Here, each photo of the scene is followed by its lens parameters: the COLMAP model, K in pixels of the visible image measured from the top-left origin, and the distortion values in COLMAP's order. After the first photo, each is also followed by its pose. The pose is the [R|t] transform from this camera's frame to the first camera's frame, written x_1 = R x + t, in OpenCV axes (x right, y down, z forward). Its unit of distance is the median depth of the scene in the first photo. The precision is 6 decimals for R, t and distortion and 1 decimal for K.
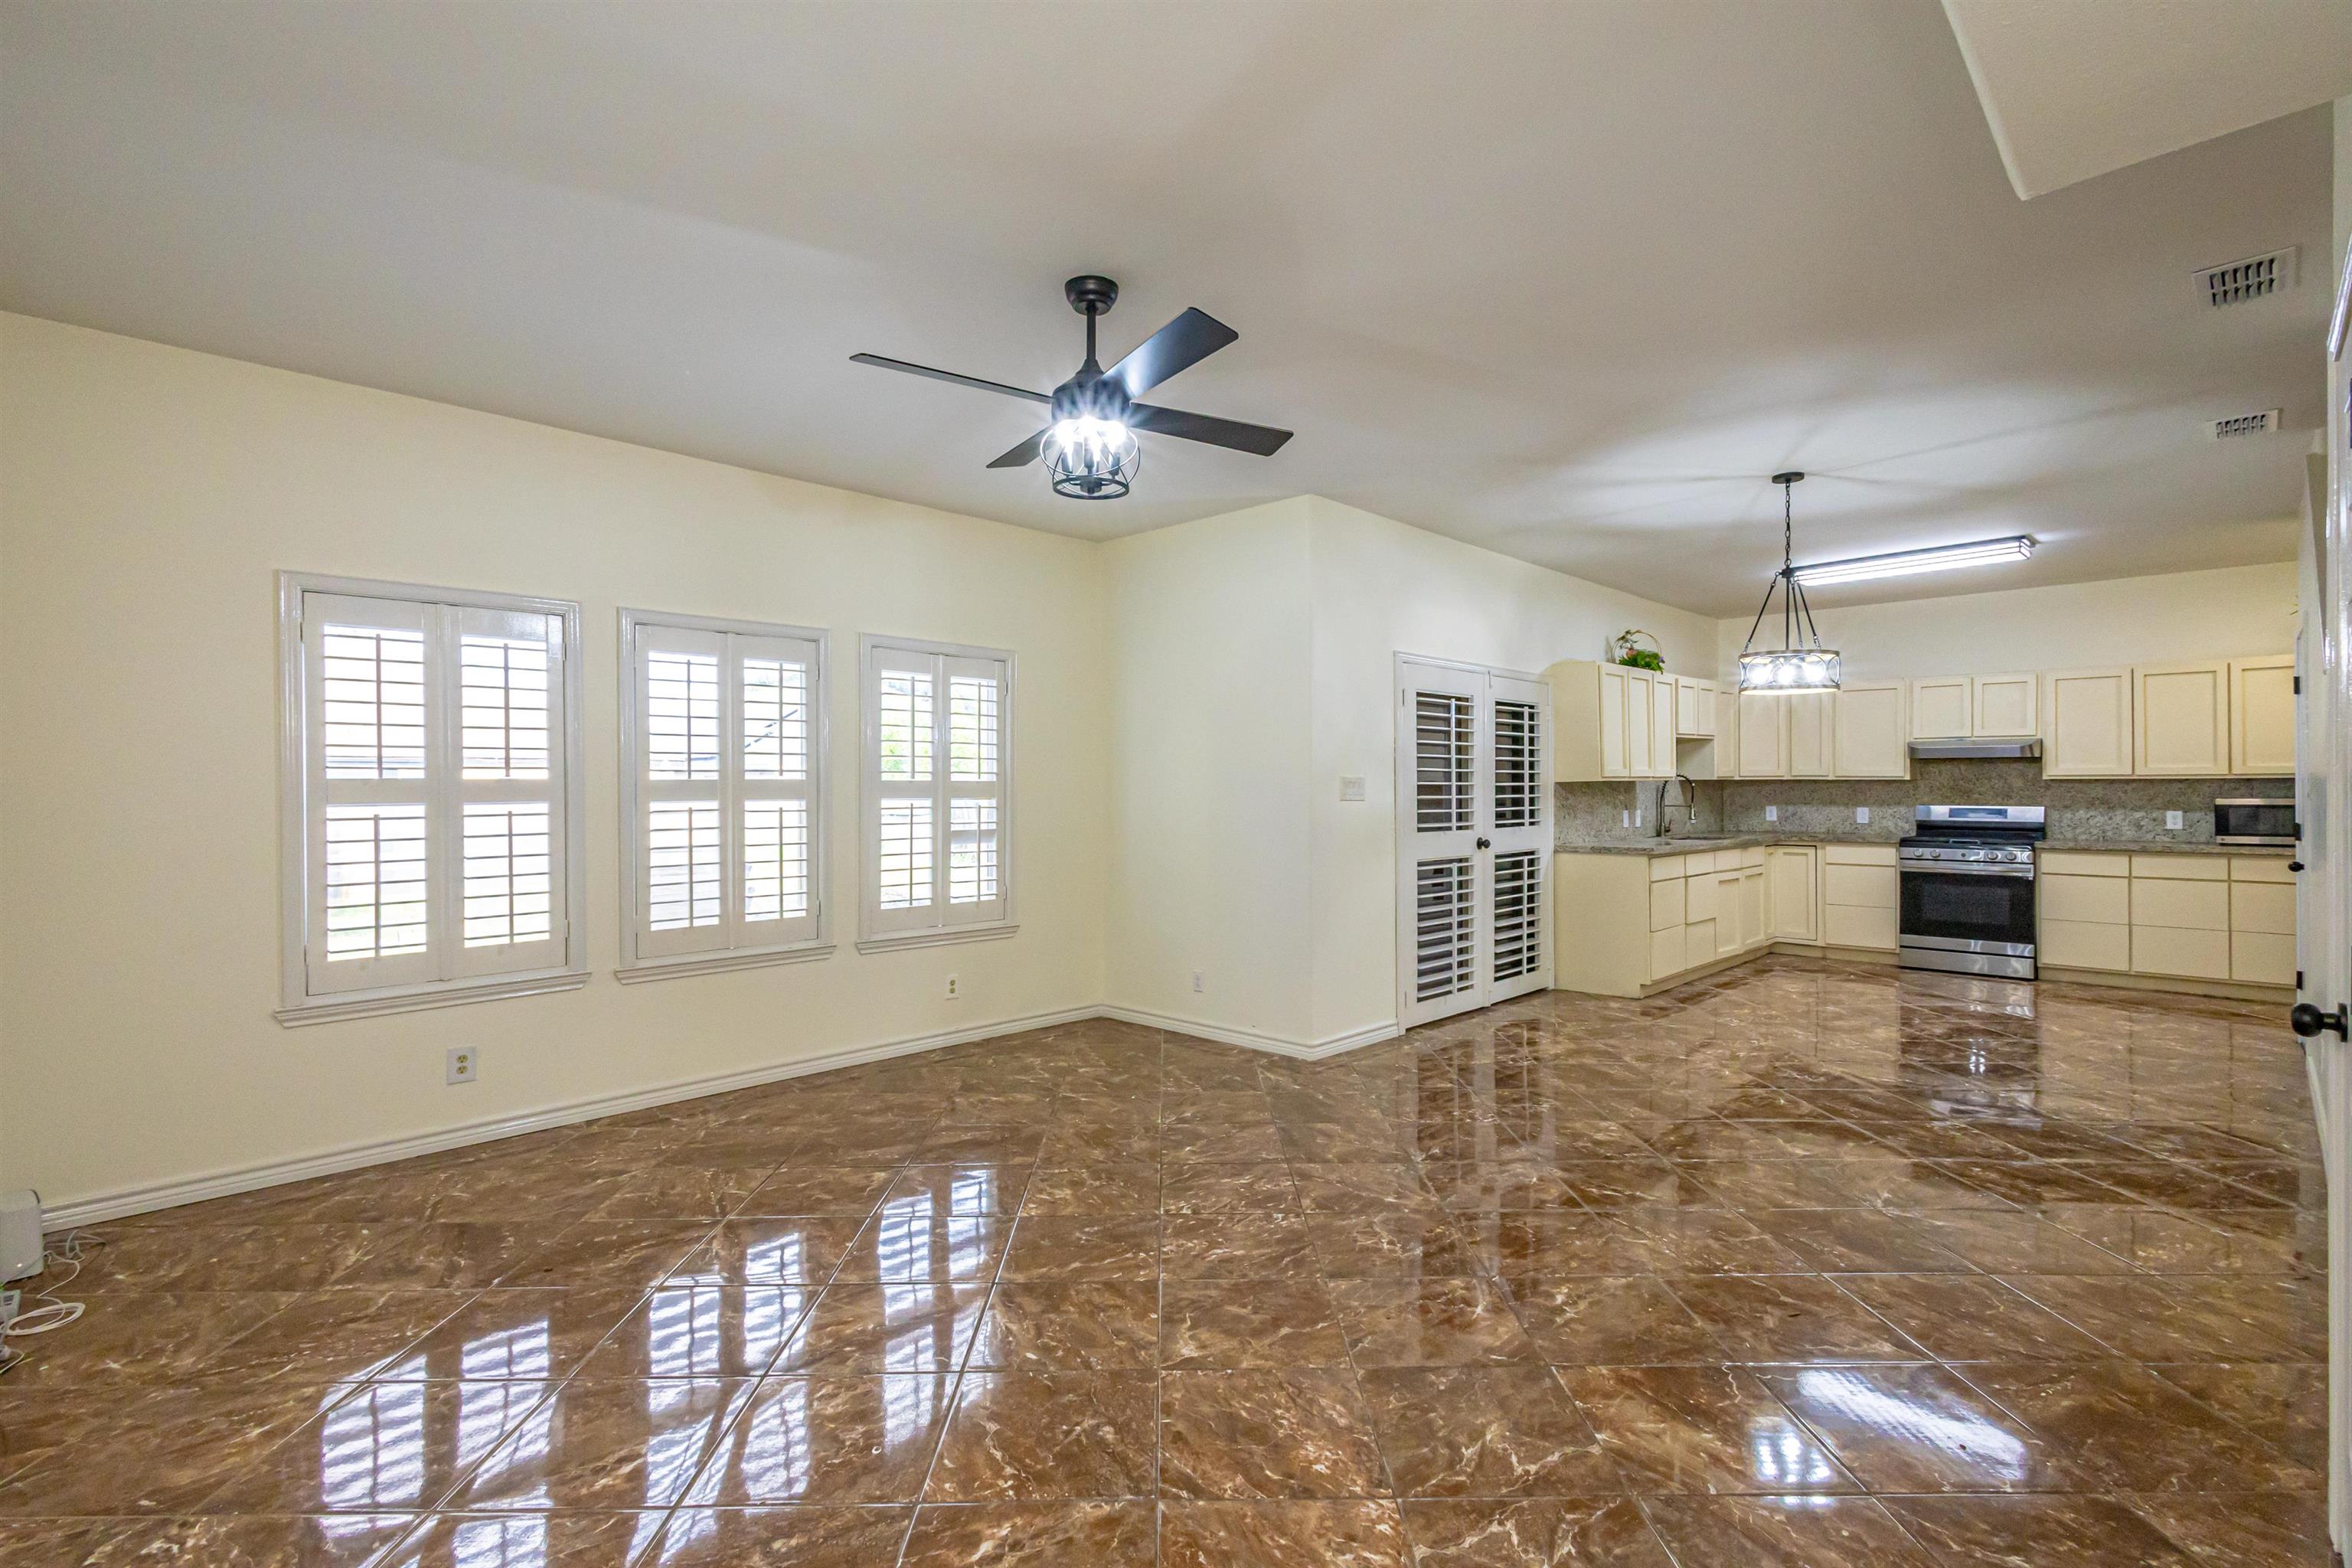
lens RADIAL K [[1081.1, 0, 1178.7], [0, 1081.1, 787.1], [0, 0, 1]] dist [0.016643, -0.005549]
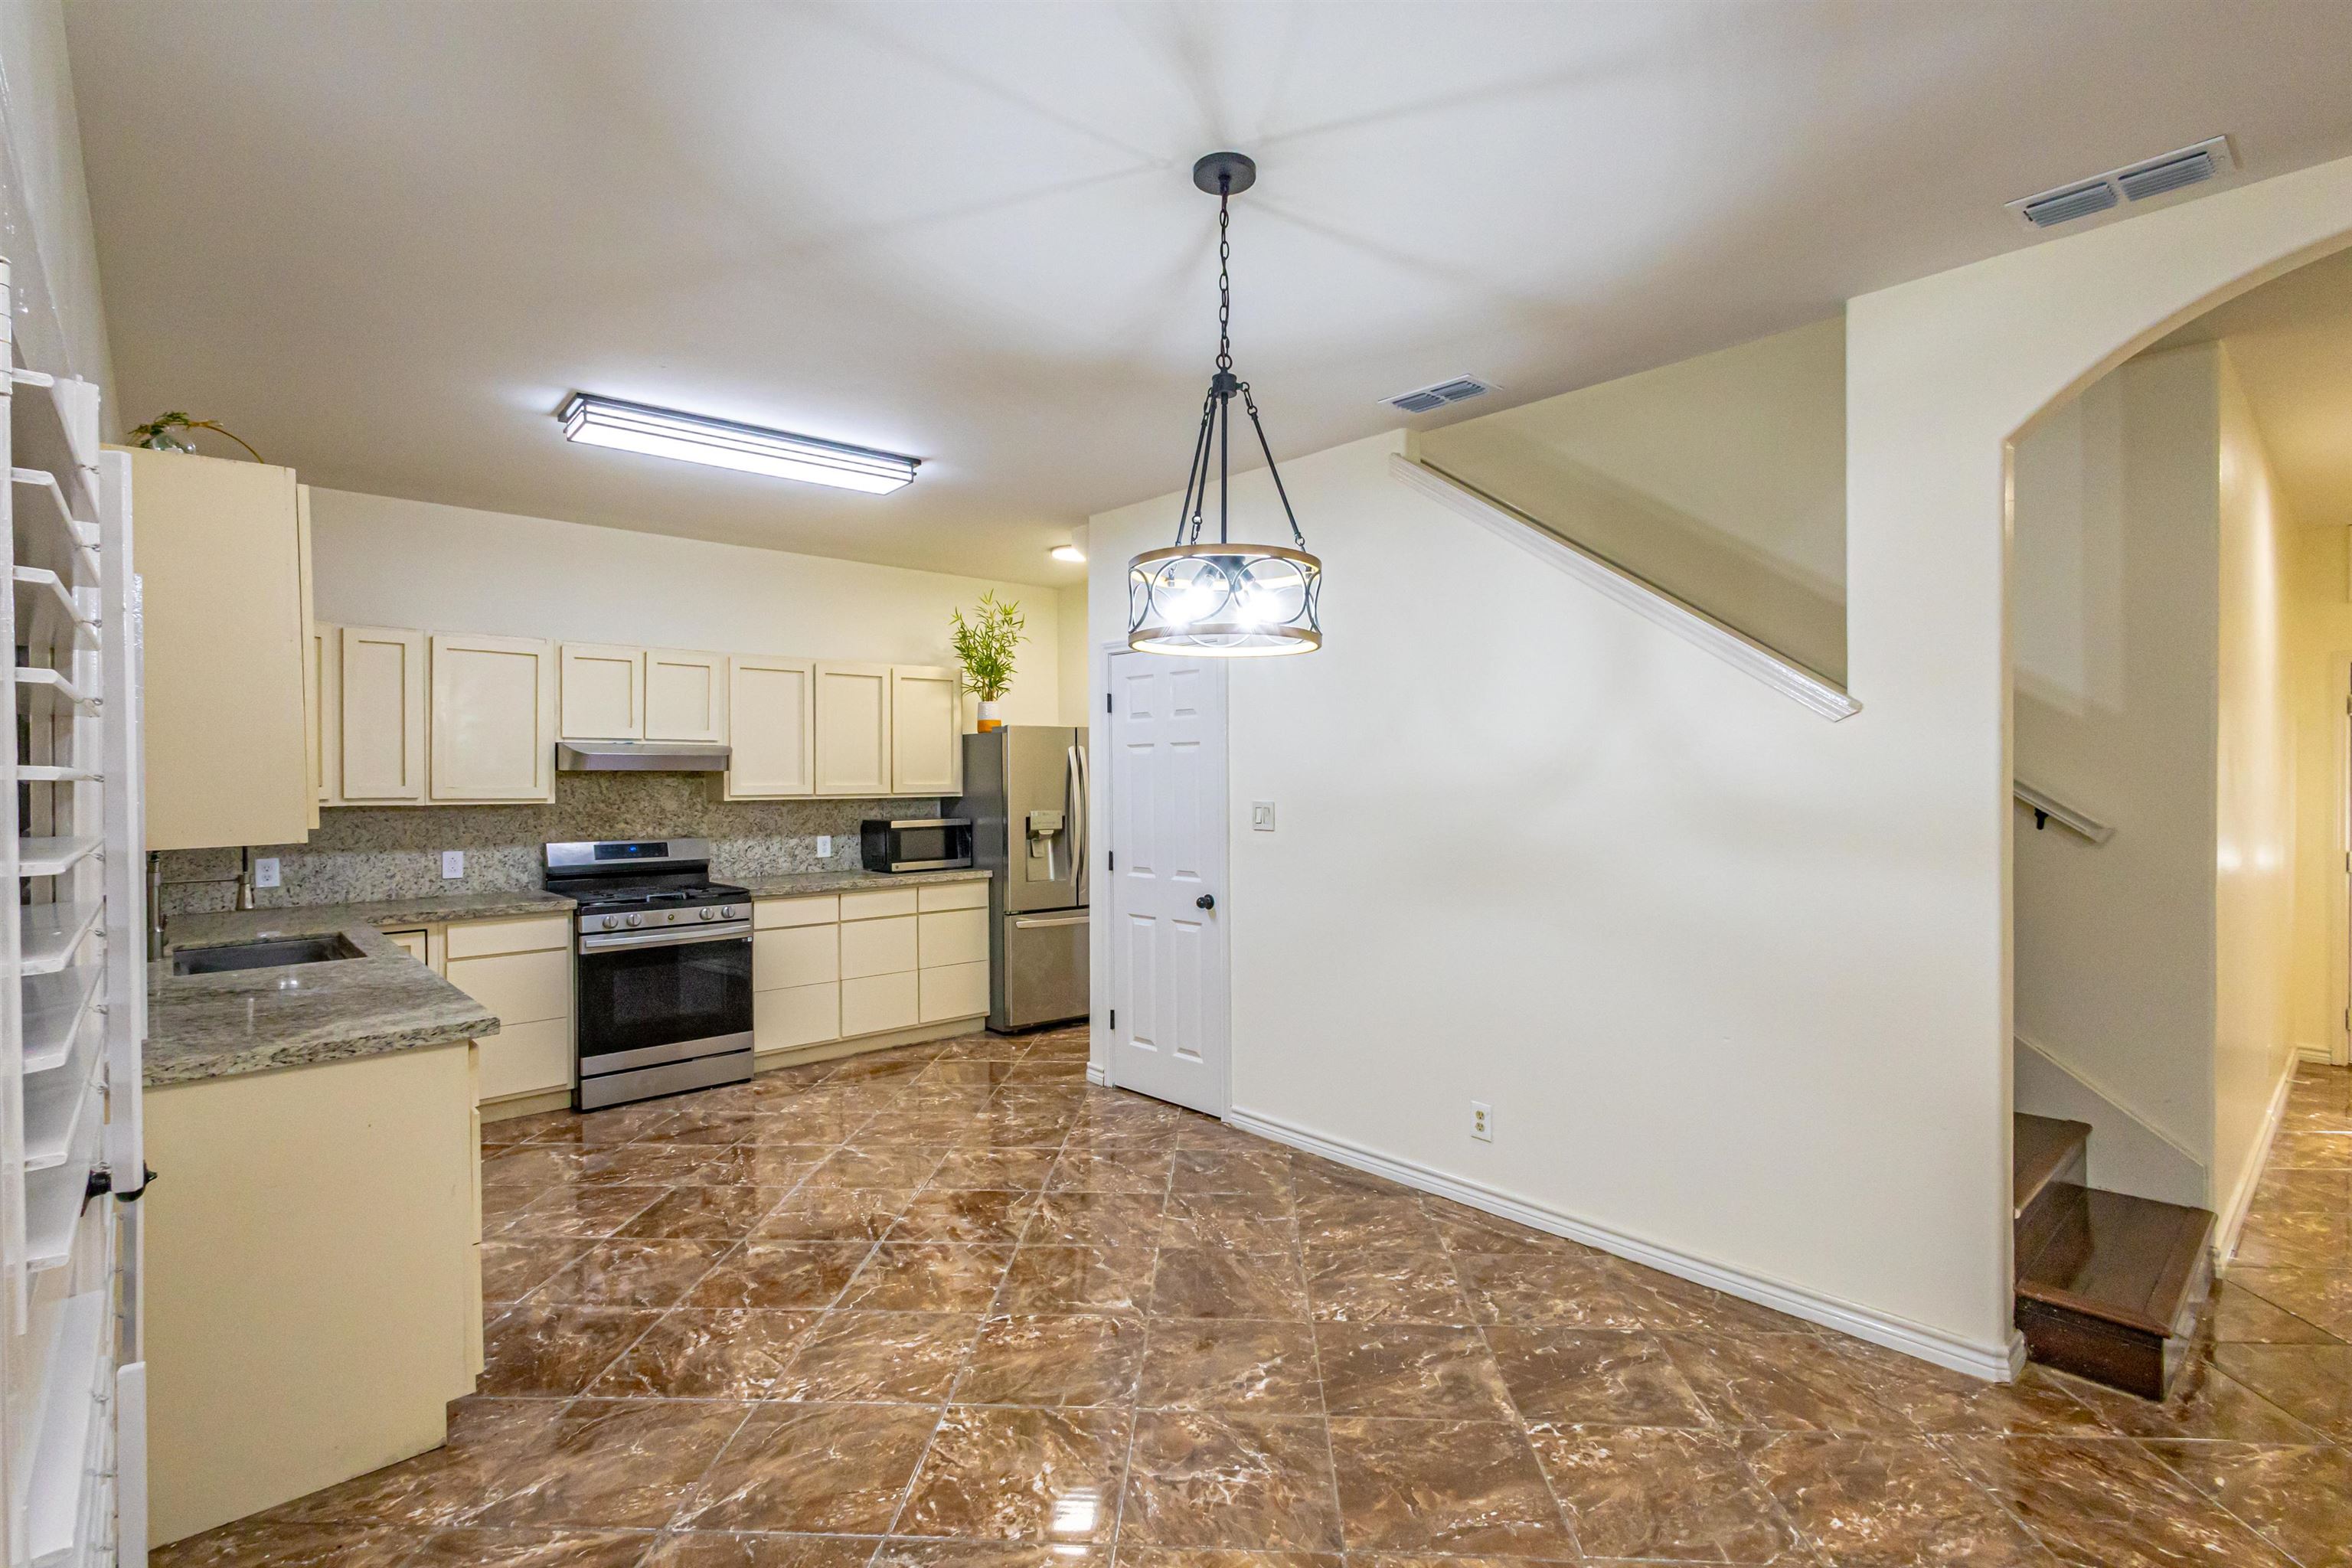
lens RADIAL K [[1101.7, 0, 1179.8], [0, 1101.7, 784.4], [0, 0, 1]] dist [0.008318, -0.000362]
pose [[0.057933, -0.006296, 0.998301, 0.071482], [0.004291, 0.999972, 0.006057, -0.023831], [-0.998311, 0.003933, 0.057959, 0.711218]]
